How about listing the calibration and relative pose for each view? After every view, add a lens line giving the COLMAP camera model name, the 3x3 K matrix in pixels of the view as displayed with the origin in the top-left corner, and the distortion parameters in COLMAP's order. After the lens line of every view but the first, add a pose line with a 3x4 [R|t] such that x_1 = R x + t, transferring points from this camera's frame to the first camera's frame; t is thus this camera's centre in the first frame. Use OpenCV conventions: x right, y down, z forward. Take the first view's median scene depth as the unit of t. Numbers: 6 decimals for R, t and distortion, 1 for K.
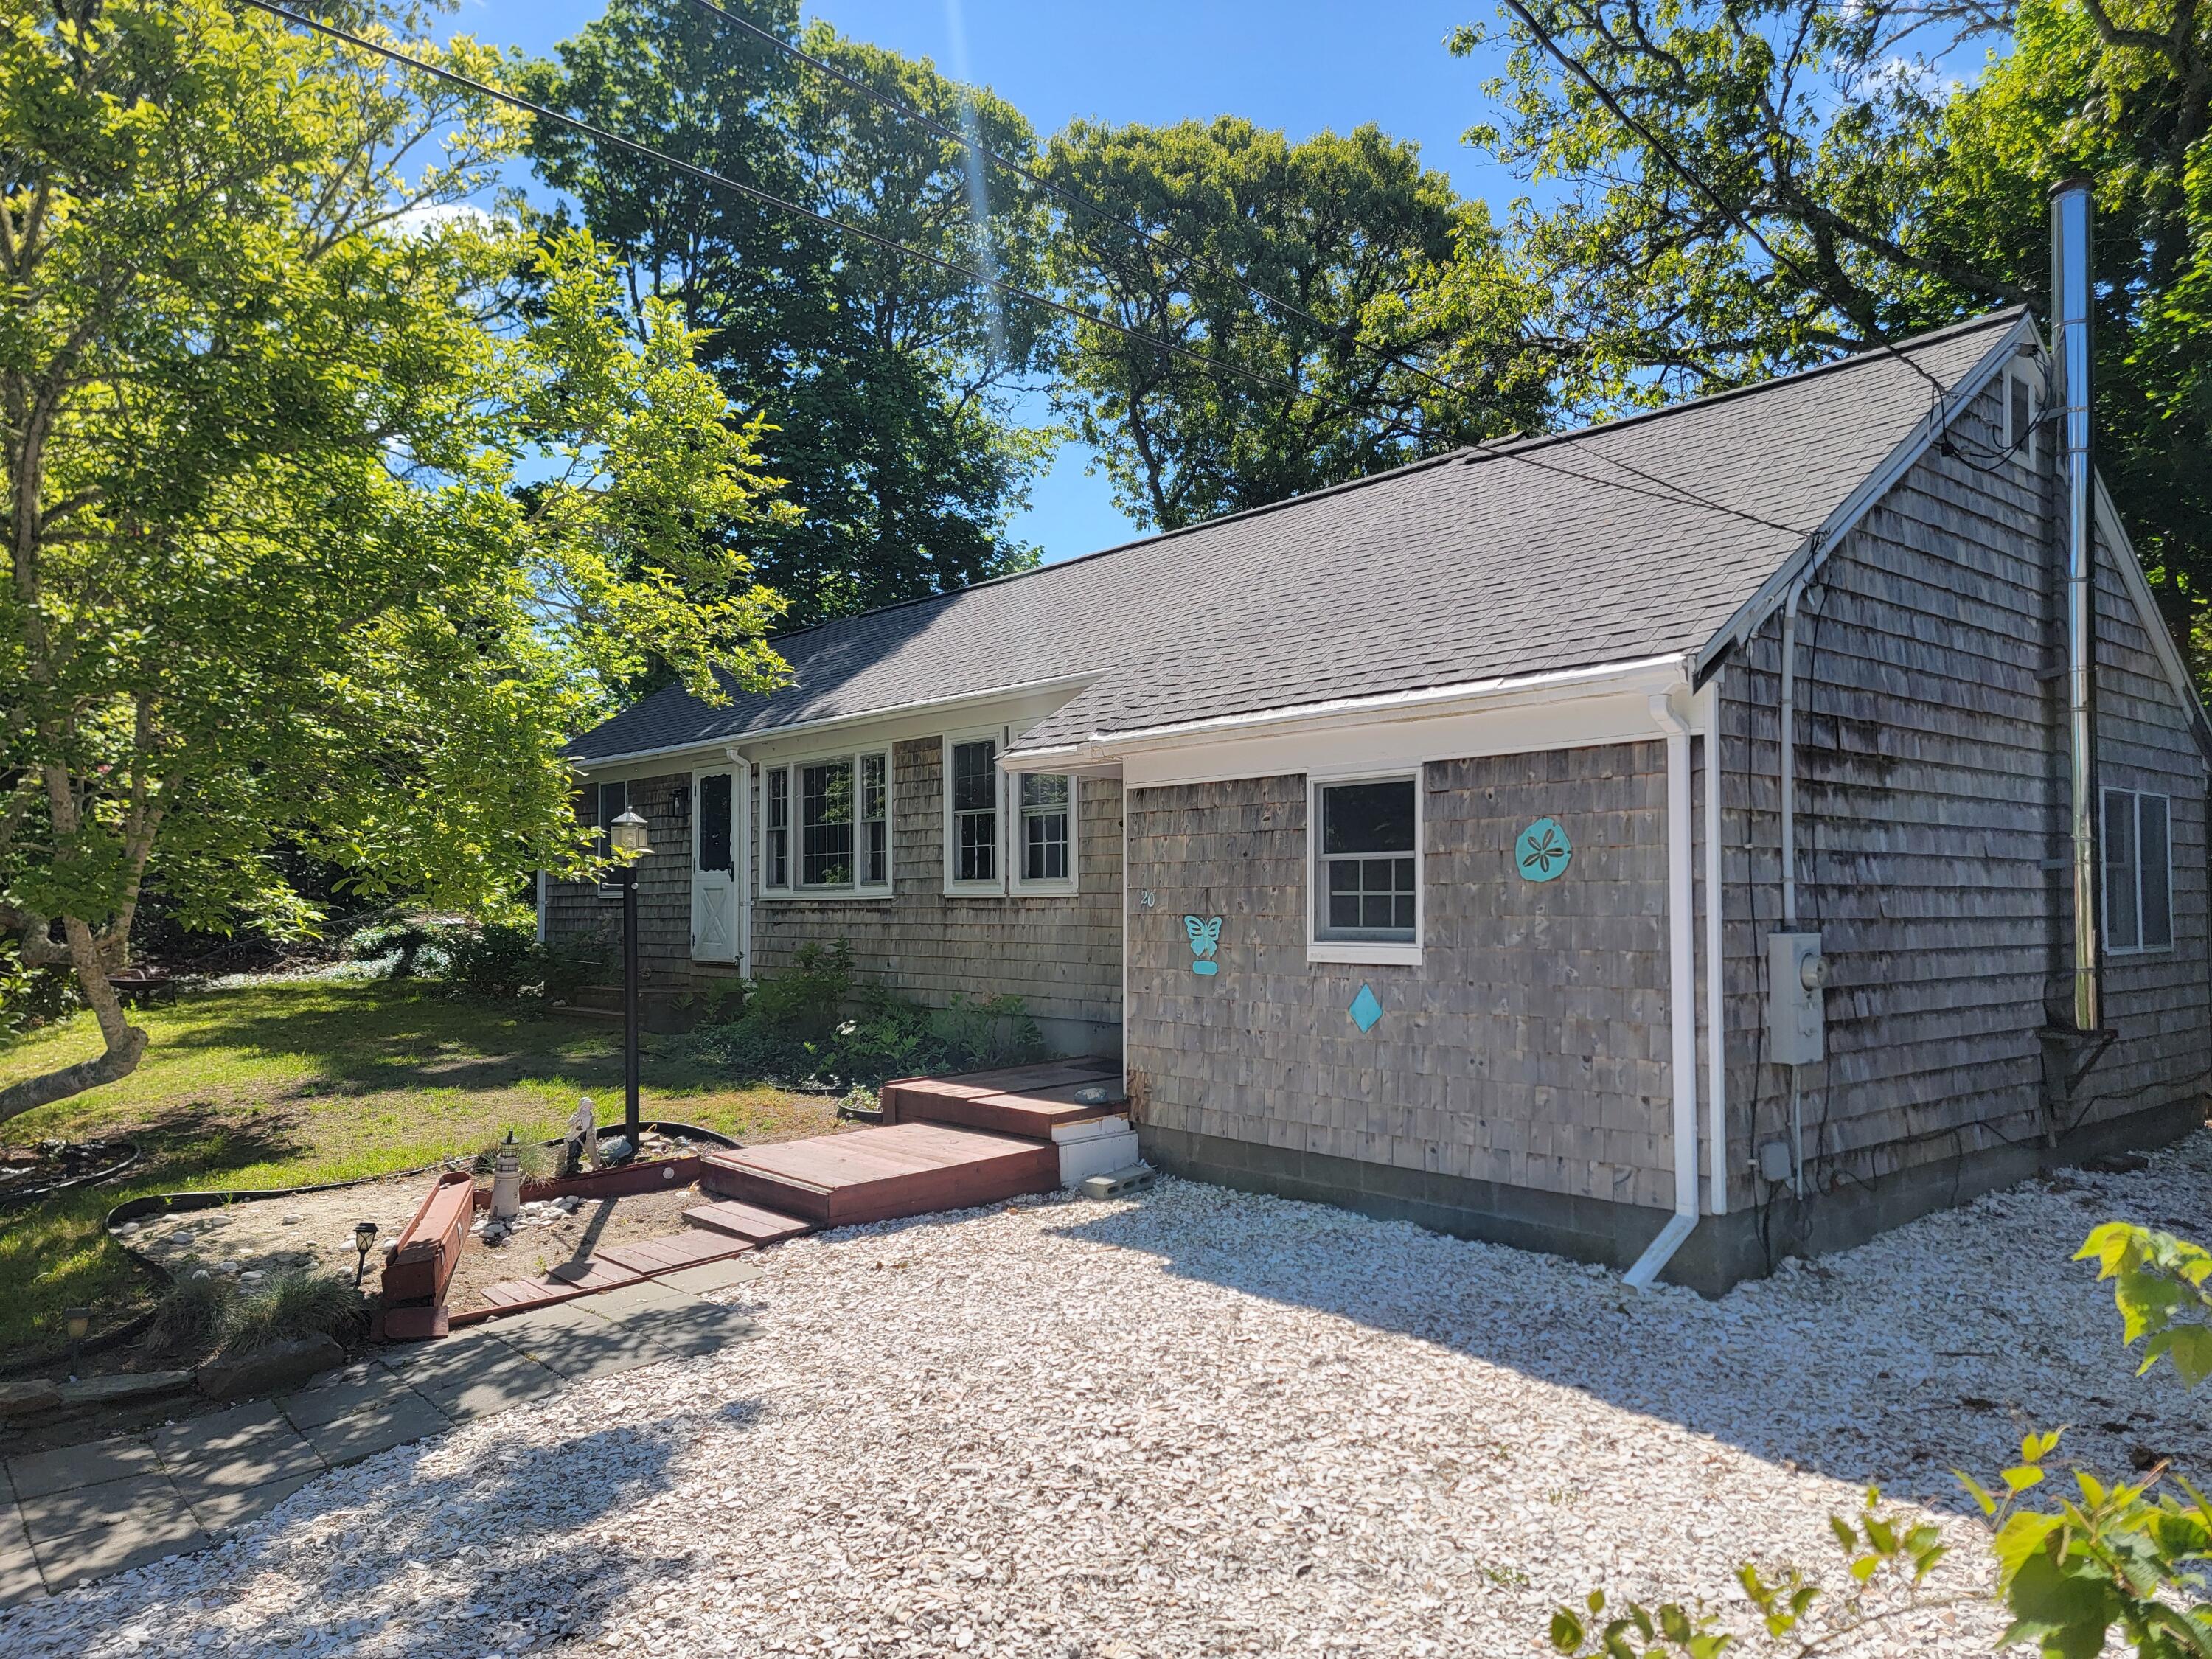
lens RADIAL K [[1540.2, 0, 1102.6], [0, 1540.2, 843.2], [0, 0, 1]] dist [0.047302, -0.006258]
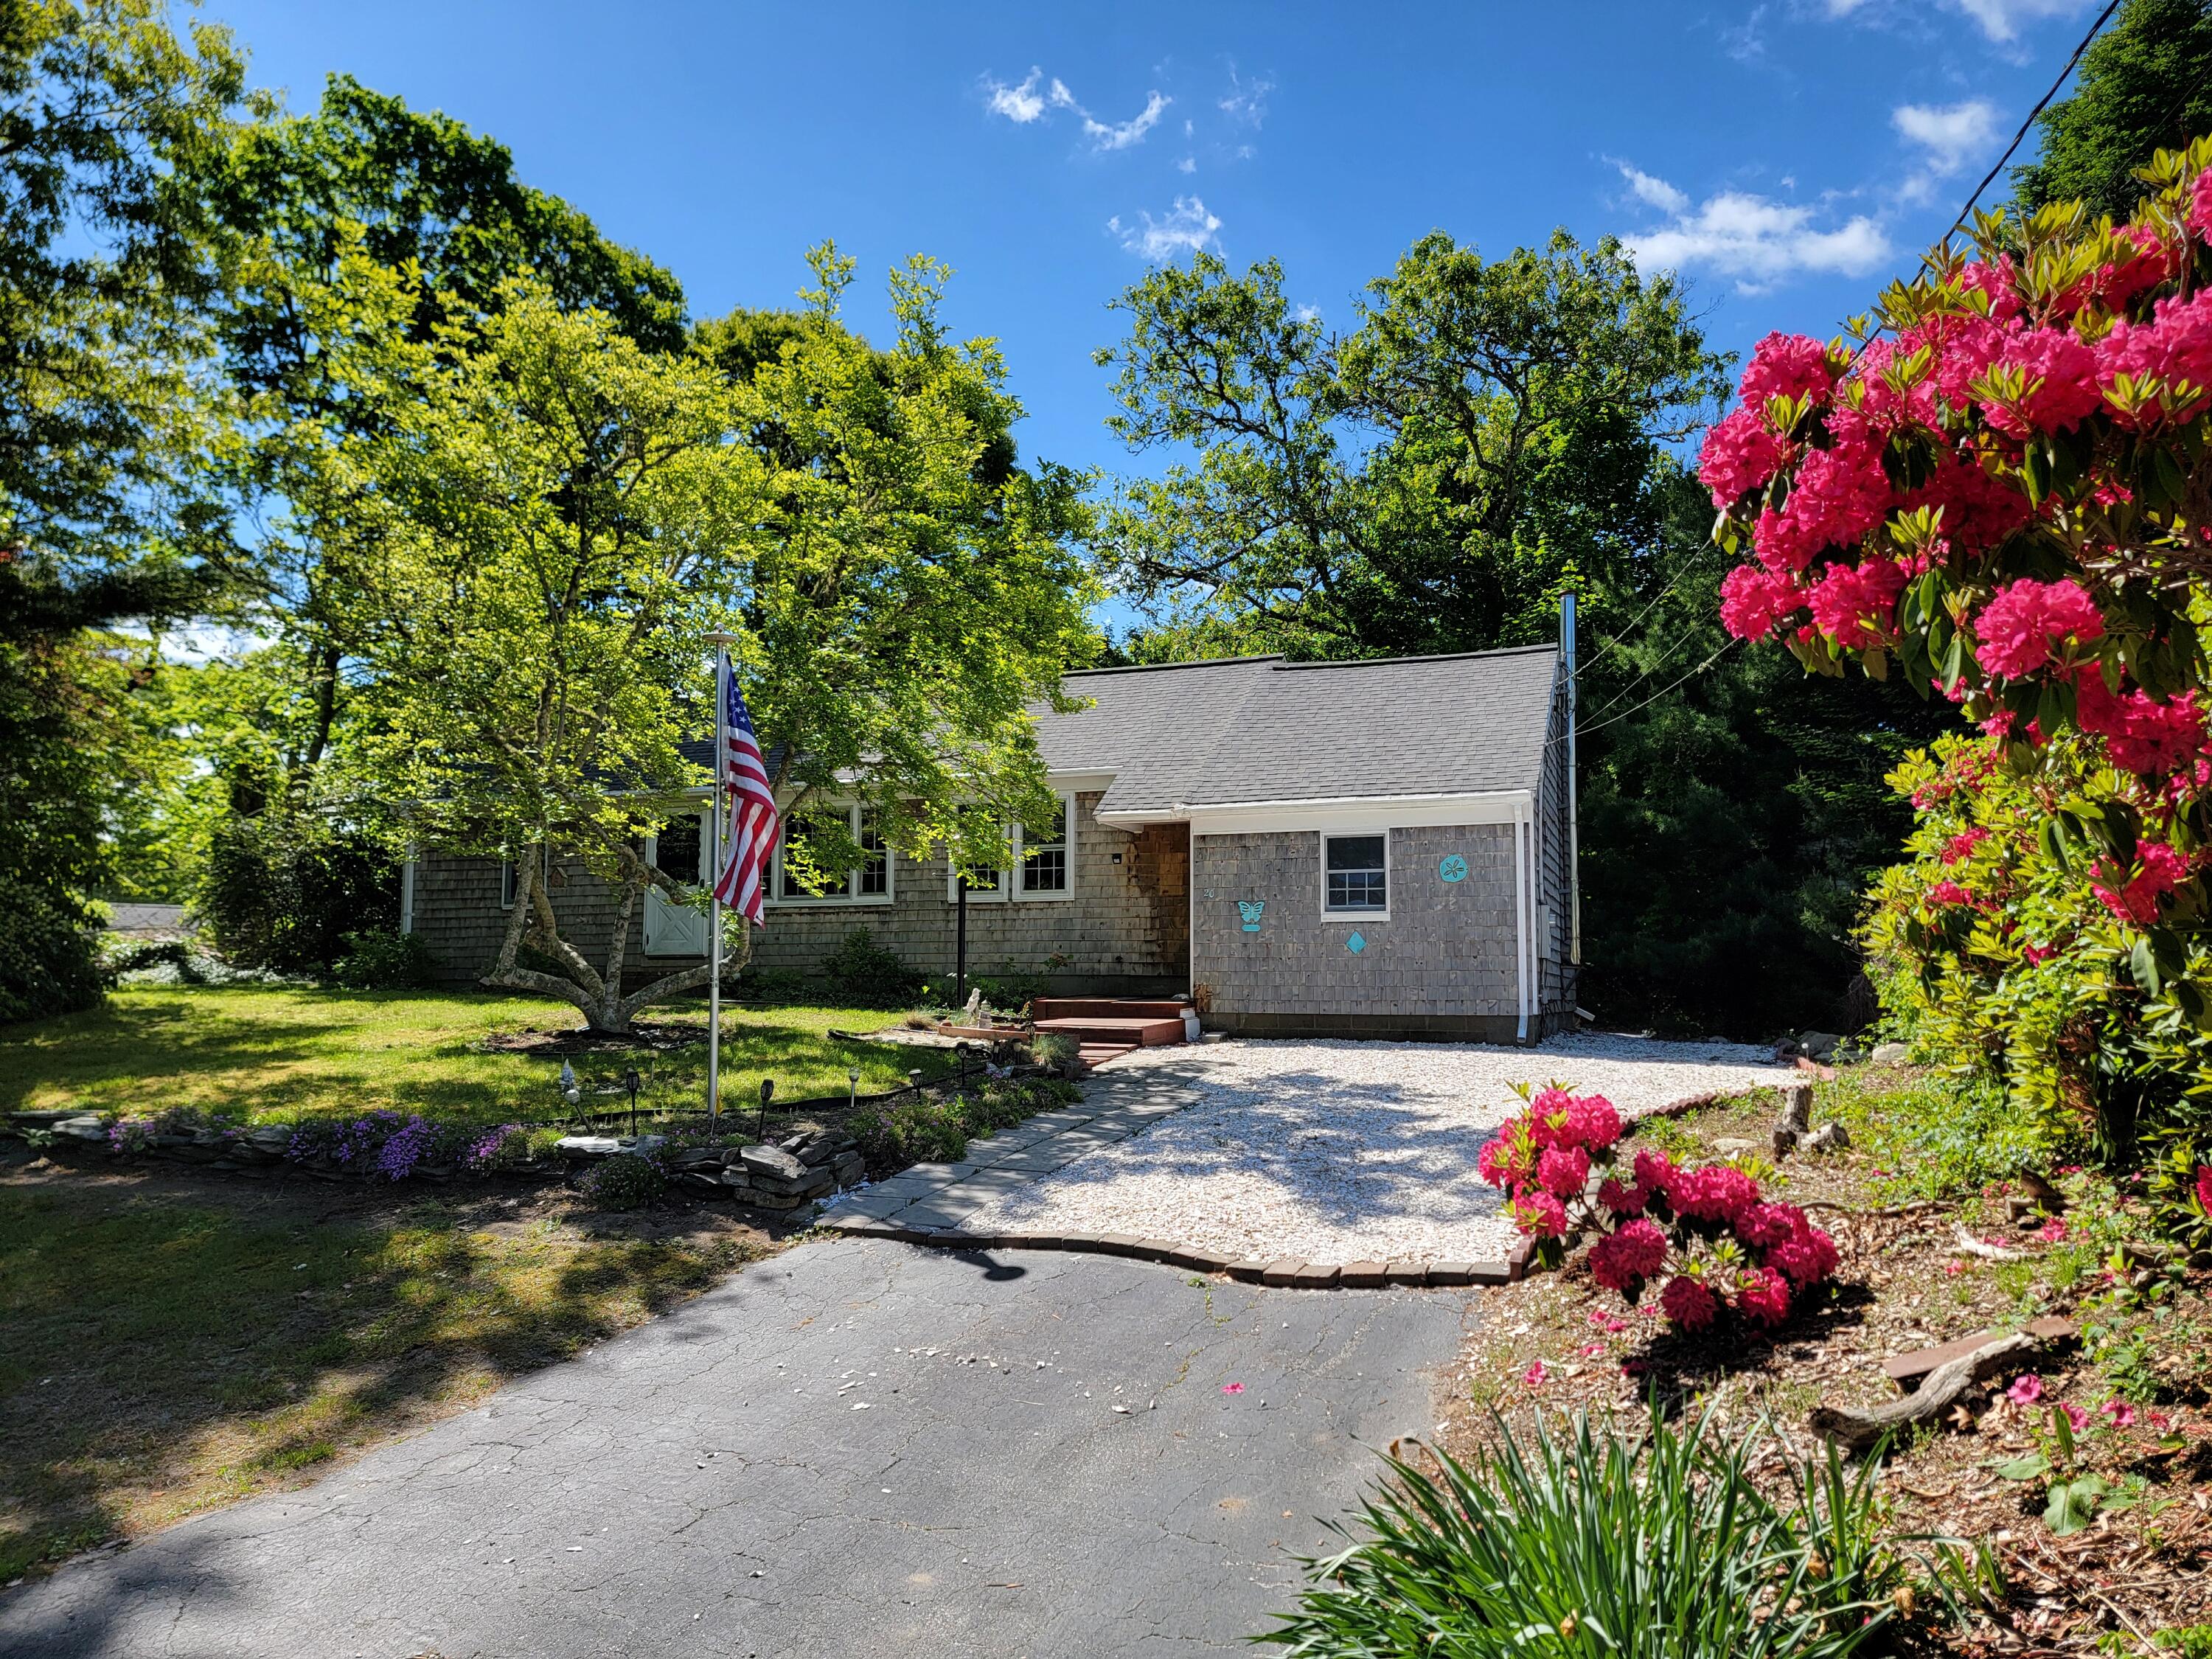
lens RADIAL K [[1540.2, 0, 1102.6], [0, 1540.2, 830.5], [0, 0, 1]] dist [0.047302, -0.006258]
pose [[0.876220, 0.056562, 0.478580, -1.121461], [-0.025256, 0.997113, -0.071604, 0.110094], [-0.481249, 0.050654, 0.875119, -0.675014]]
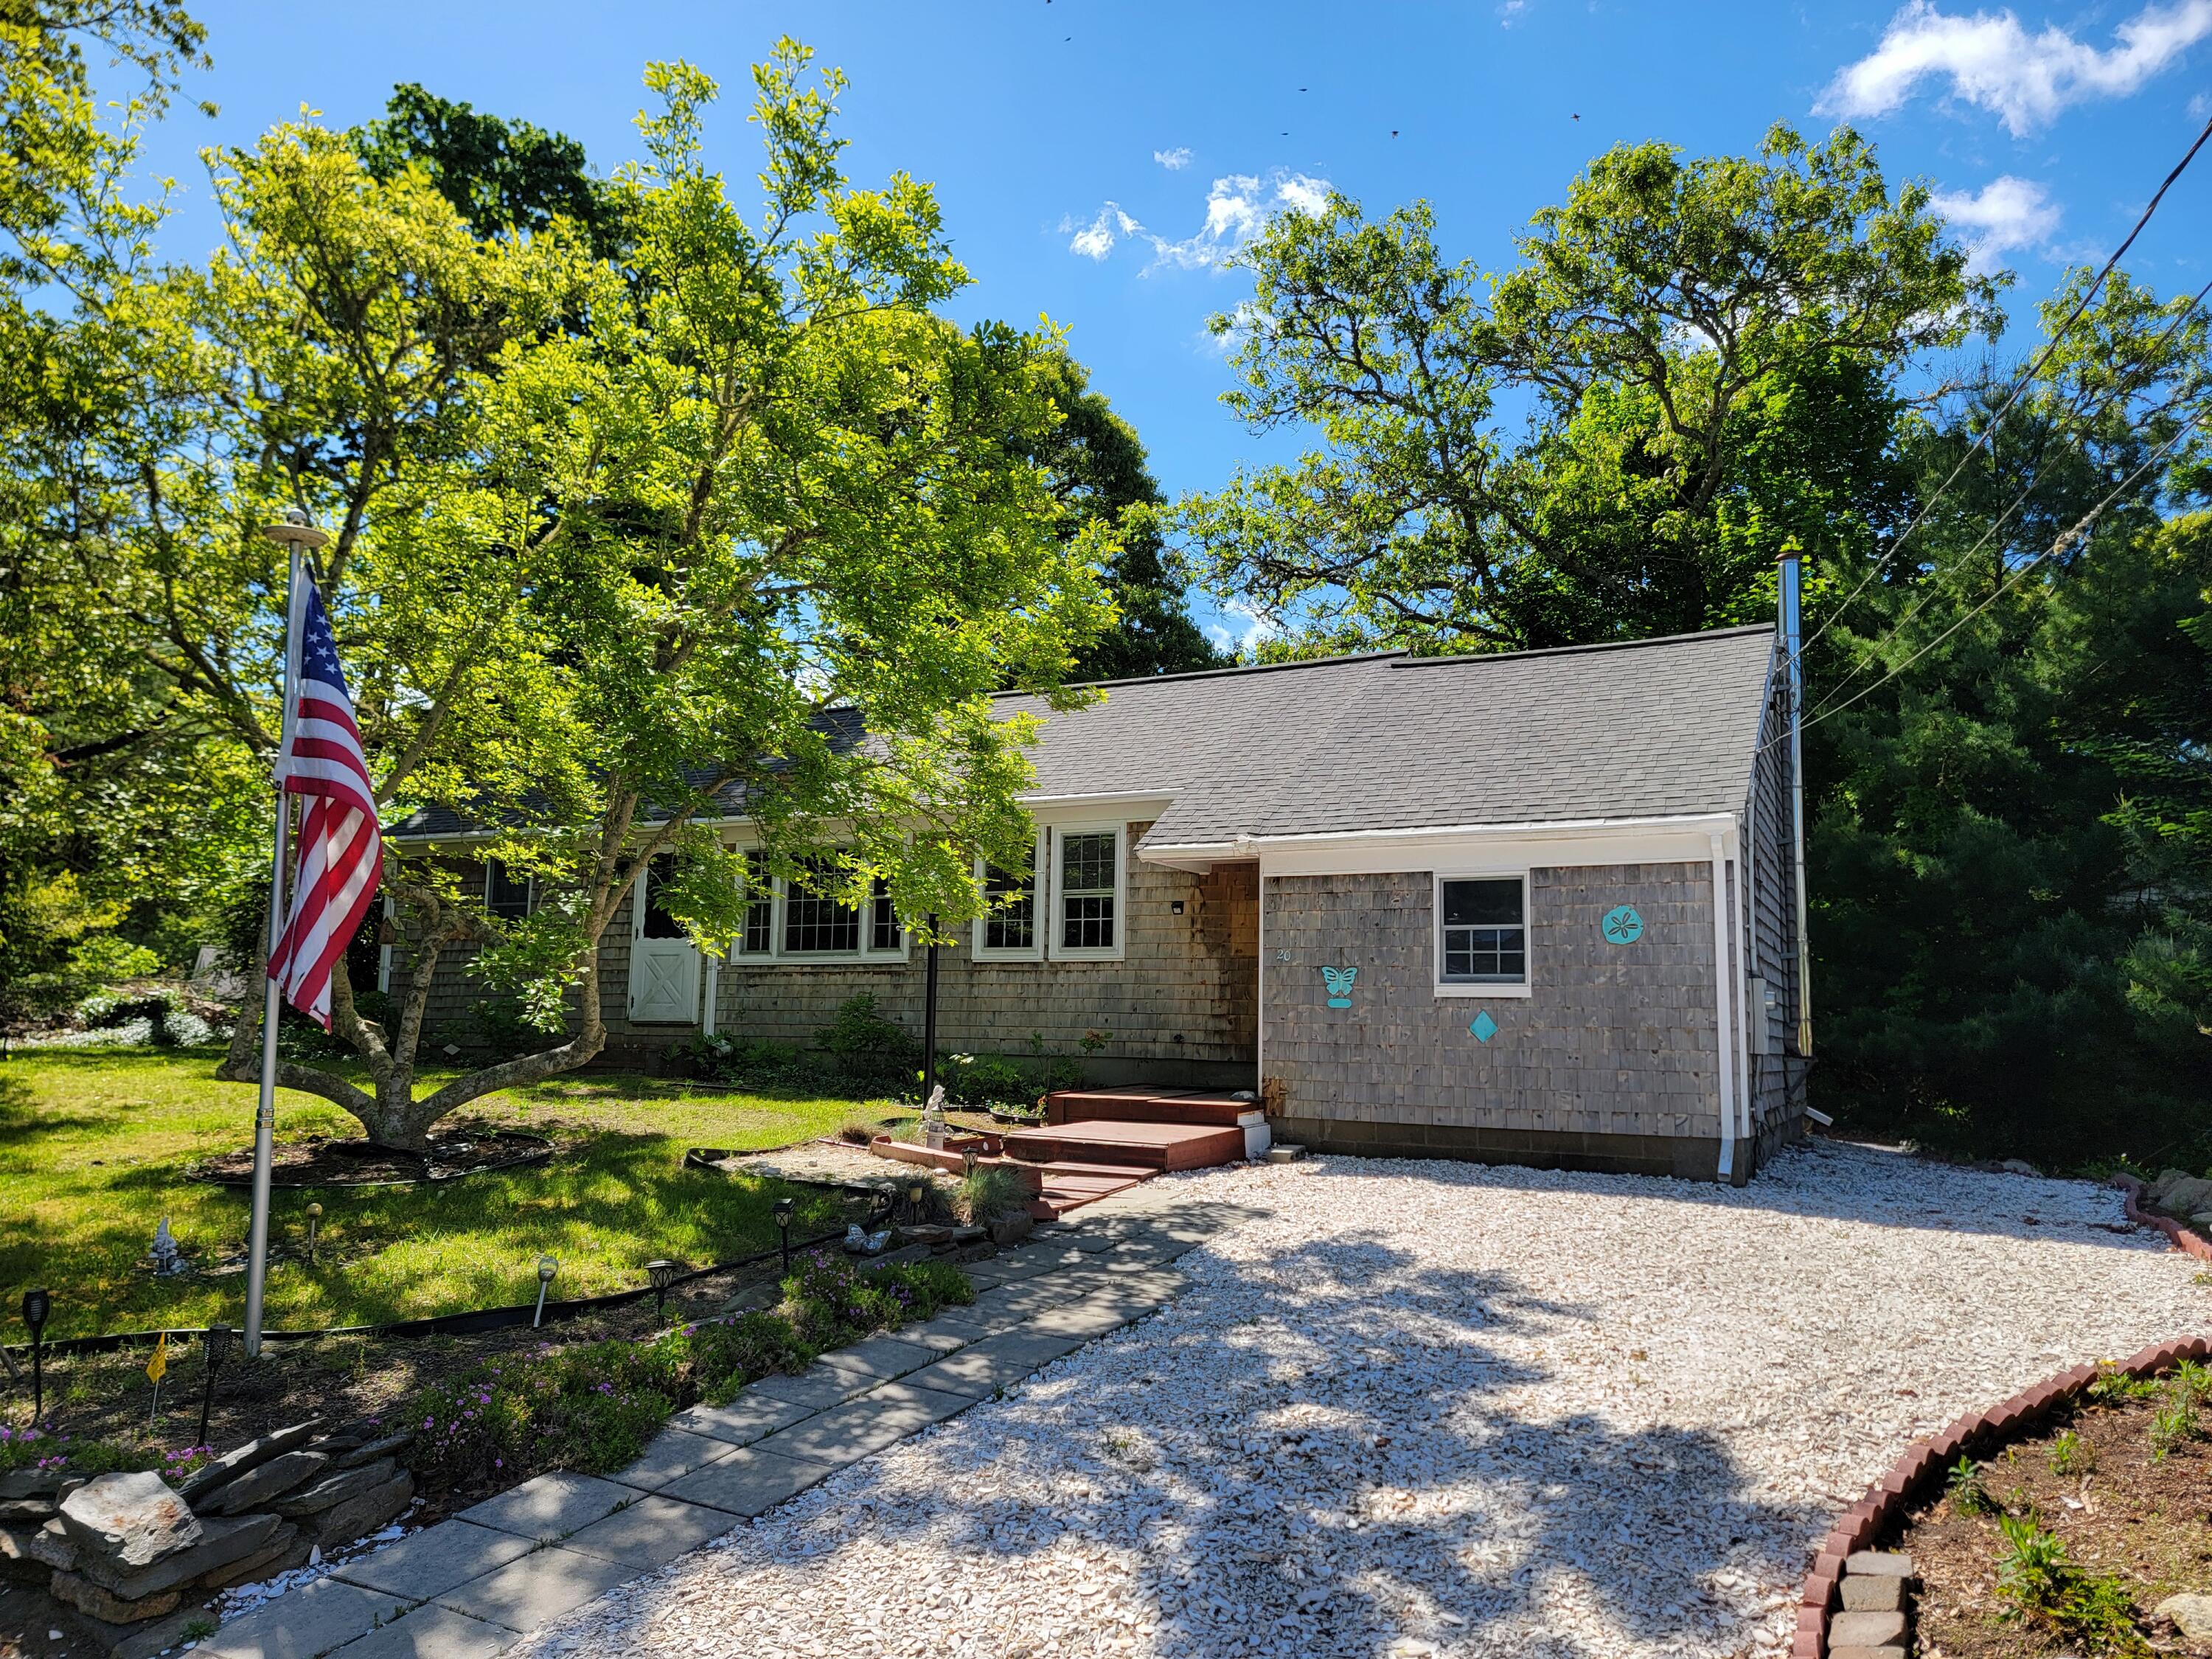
lens RADIAL K [[1540.2, 0, 1108.1], [0, 1540.2, 837.0], [0, 0, 1]] dist [0.047302, -0.006258]
pose [[0.927776, 0.069891, 0.366533, -0.724187], [-0.037314, 0.994755, -0.095233, 0.077260], [-0.371266, 0.074678, 0.925518, -0.283909]]
